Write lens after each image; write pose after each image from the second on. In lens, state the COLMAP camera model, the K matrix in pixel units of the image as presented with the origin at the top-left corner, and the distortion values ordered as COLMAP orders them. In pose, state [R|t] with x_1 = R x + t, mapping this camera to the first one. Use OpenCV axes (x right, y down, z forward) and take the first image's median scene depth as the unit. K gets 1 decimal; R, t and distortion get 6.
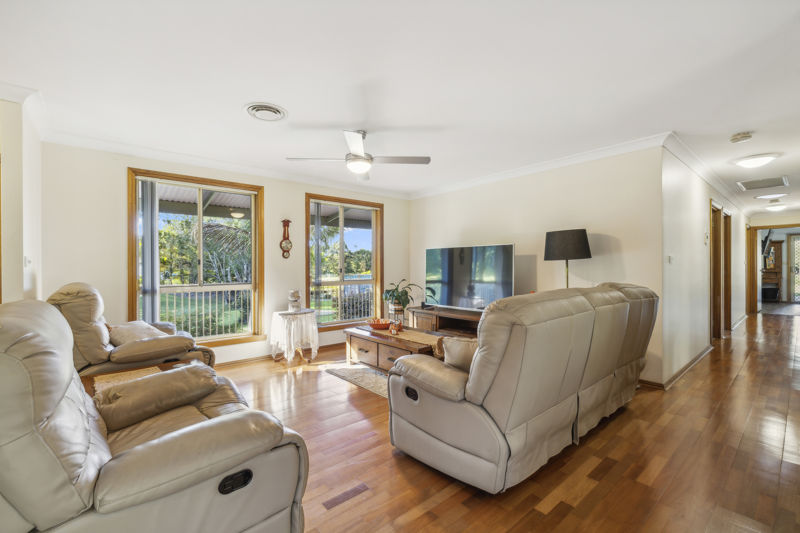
lens RADIAL K [[351.2, 0, 402.3], [0, 351.2, 266.6], [0, 0, 1]] dist [0.001144, -0.000373]
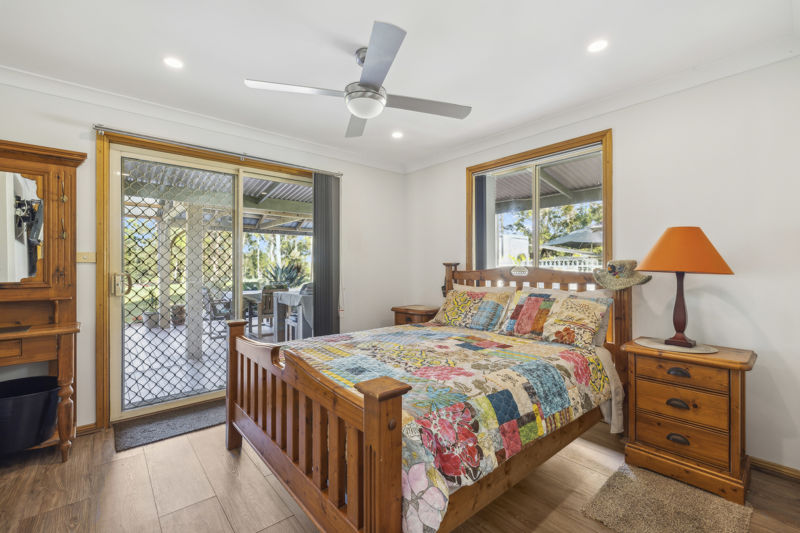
lens RADIAL K [[351.2, 0, 402.3], [0, 351.2, 266.6], [0, 0, 1]] dist [0.001144, -0.000373]
pose [[0.005474, 0.003096, 0.999980, 0.865947], [0.002006, 0.999993, -0.003107, -0.003305], [-0.999983, 0.002023, 0.005468, 0.798820]]
